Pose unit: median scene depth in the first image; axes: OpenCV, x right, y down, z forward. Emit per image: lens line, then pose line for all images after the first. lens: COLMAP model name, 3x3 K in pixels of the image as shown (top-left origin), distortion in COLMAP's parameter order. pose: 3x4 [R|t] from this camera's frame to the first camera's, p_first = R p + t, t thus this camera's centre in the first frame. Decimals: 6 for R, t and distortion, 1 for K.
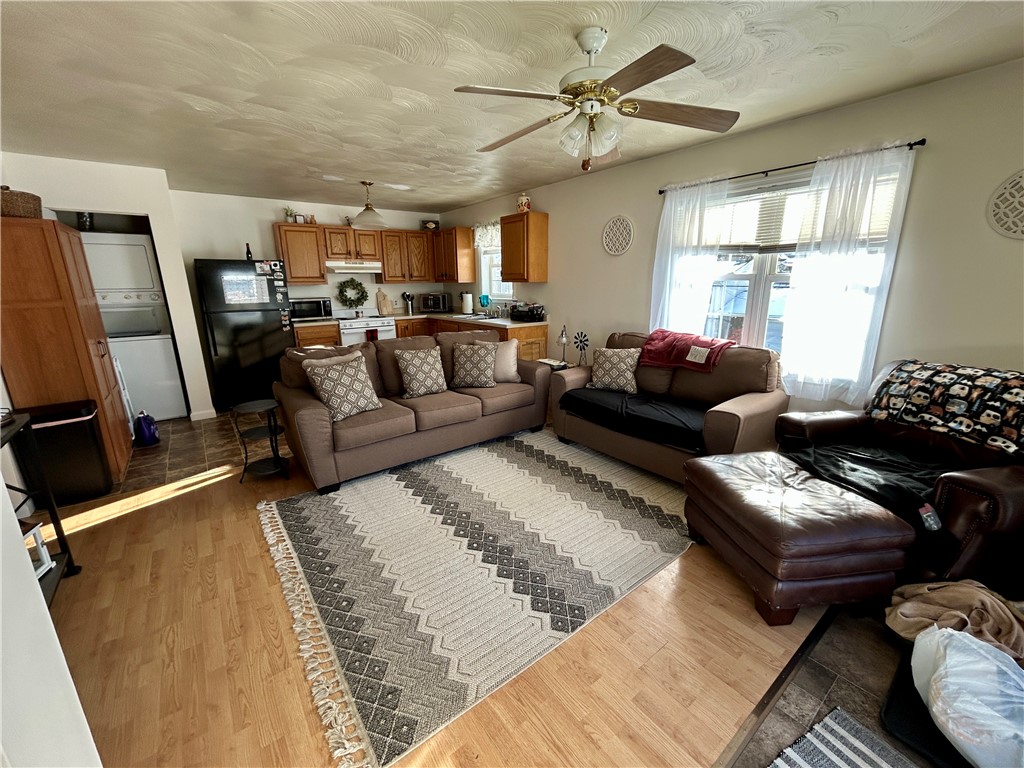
lens RADIAL K [[415.0, 0, 512.2], [0, 415.0, 384.1], [0, 0, 1]] dist [-0.001282, 0.000068]
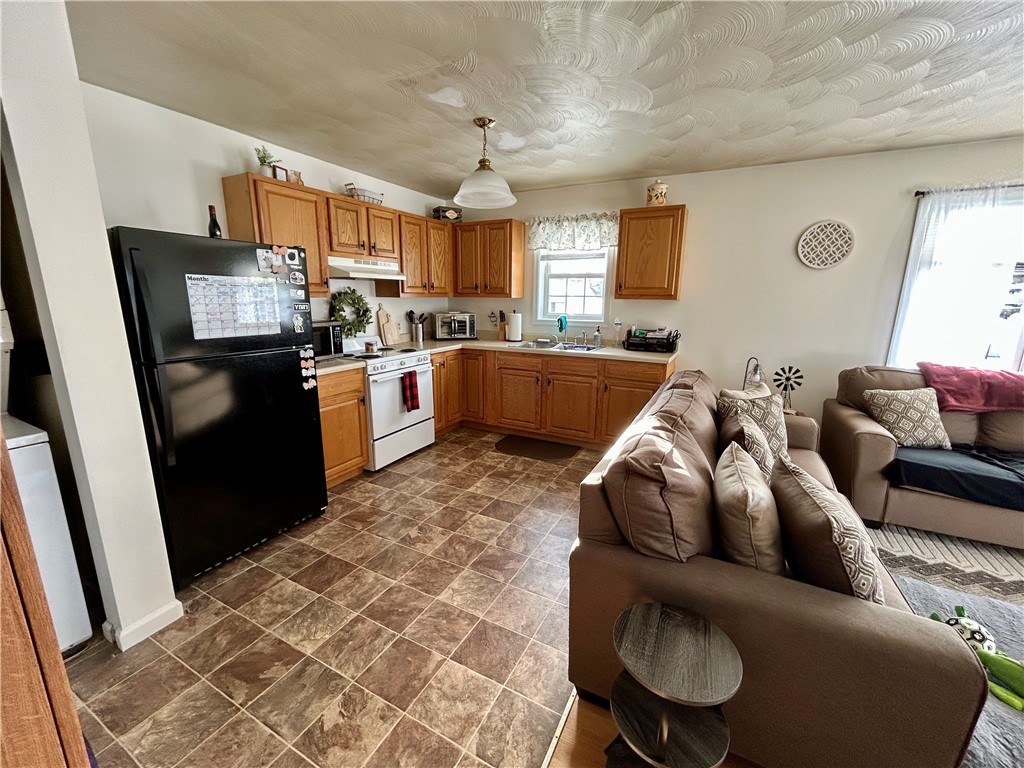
lens RADIAL K [[415.0, 0, 513.3], [0, 415.0, 385.0], [0, 0, 1]] dist [-0.001282, 0.000068]
pose [[0.908006, -0.068970, 0.413242, -0.577724], [0.082221, 0.996511, -0.014345, -0.115846], [-0.410811, 0.047002, 0.910508, 0.486504]]
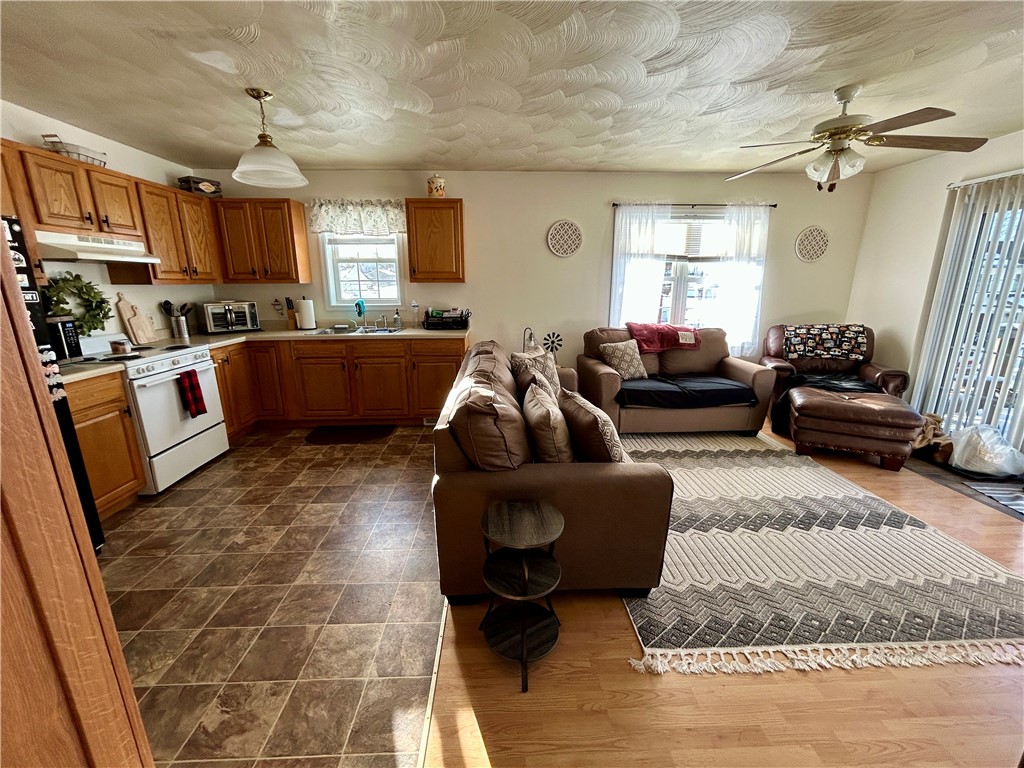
lens RADIAL K [[415.0, 0, 512.5], [0, 415.0, 384.9], [0, 0, 1]] dist [-0.001282, 0.000068]
pose [[0.582550, -0.186386, 0.791135, -0.657193], [0.195333, 0.976930, 0.086326, -0.101809], [-0.788974, 0.104246, 0.605518, 0.461257]]
